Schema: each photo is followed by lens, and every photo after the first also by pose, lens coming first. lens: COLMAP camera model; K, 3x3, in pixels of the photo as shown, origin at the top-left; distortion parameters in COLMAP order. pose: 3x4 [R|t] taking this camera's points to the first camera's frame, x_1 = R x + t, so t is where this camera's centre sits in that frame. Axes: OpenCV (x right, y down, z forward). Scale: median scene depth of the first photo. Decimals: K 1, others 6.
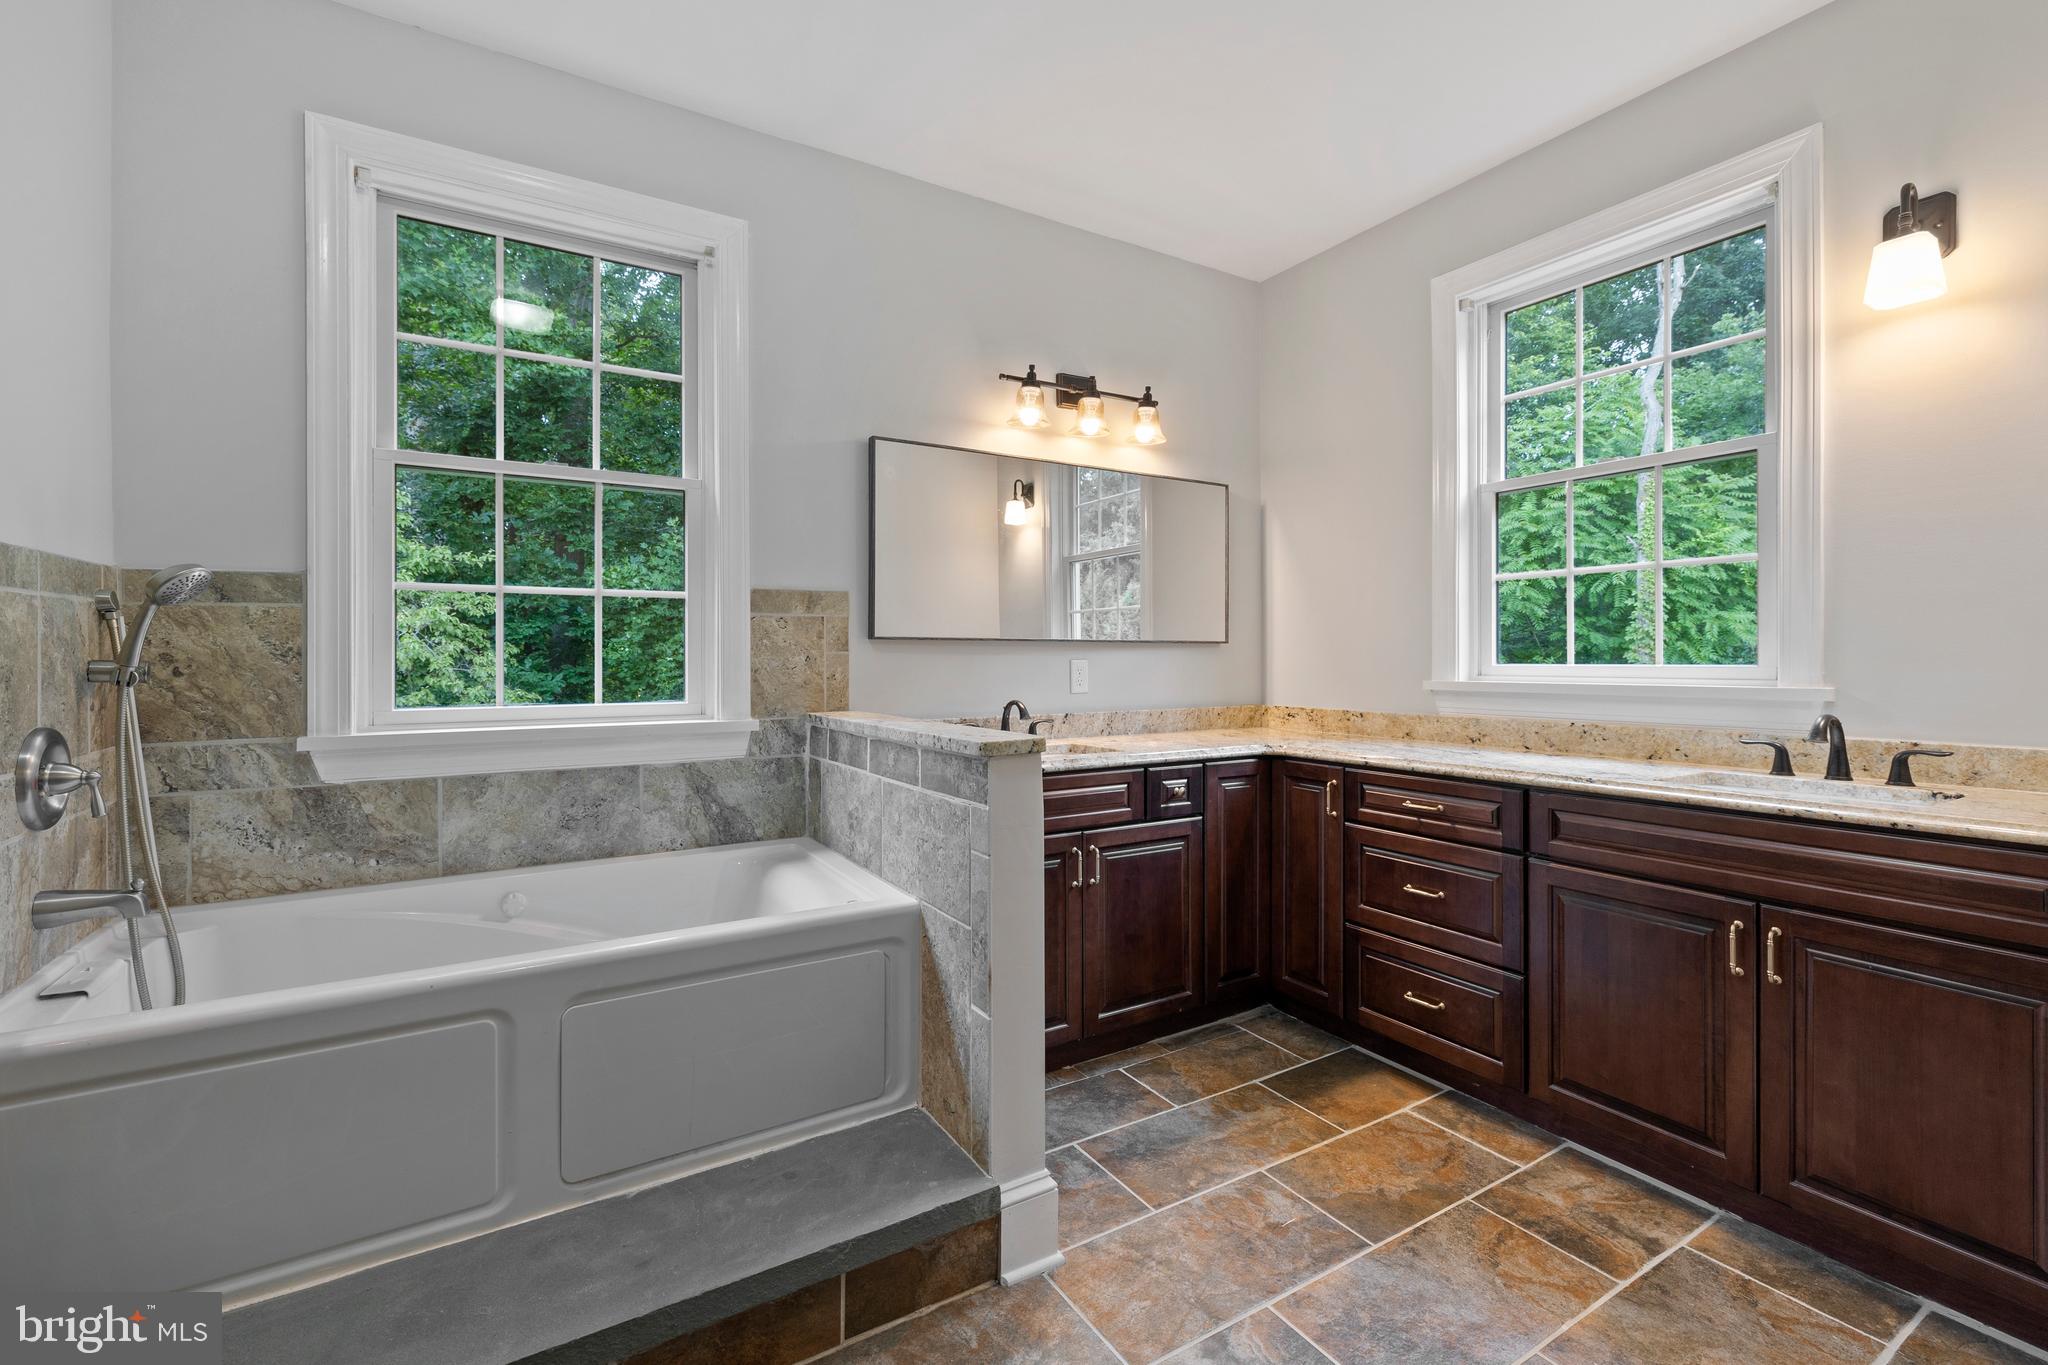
lens RADIAL K [[870.6, 0, 1018.8], [0, 870.6, 664.9], [0, 0, 1]] dist [0.000783, 0.000049]
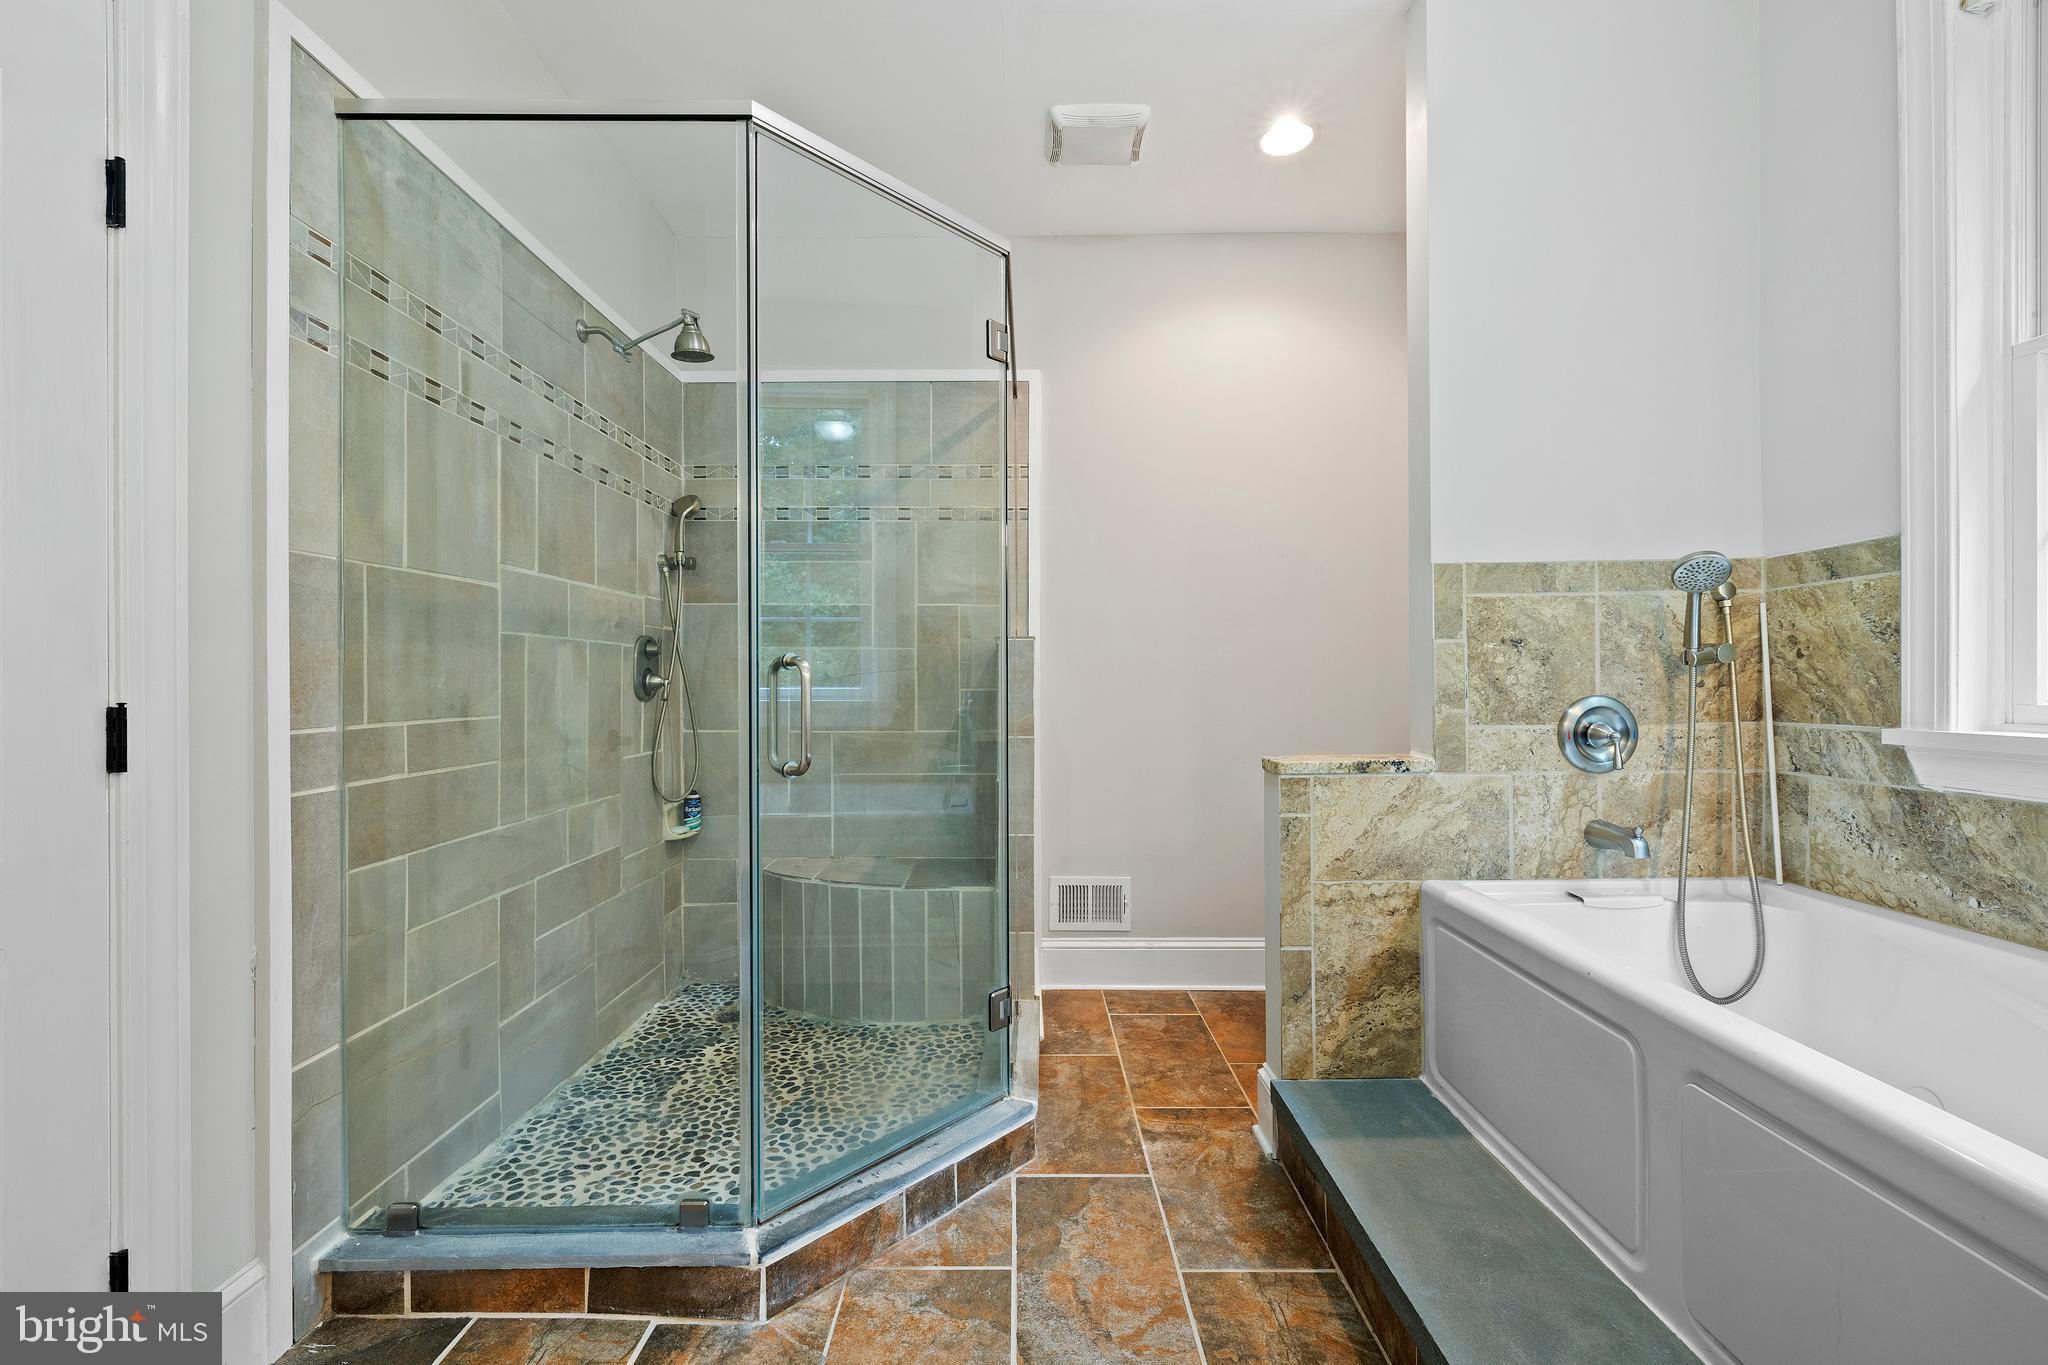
lens RADIAL K [[870.6, 0, 1020.5], [0, 870.6, 678.2], [0, 0, 1]] dist [0.000783, 0.000049]
pose [[-0.519445, 0.004465, -0.854492, 0.354644], [-0.003168, 0.999969, 0.007151, 0.031275], [0.854498, 0.006422, -0.519415, 0.727453]]
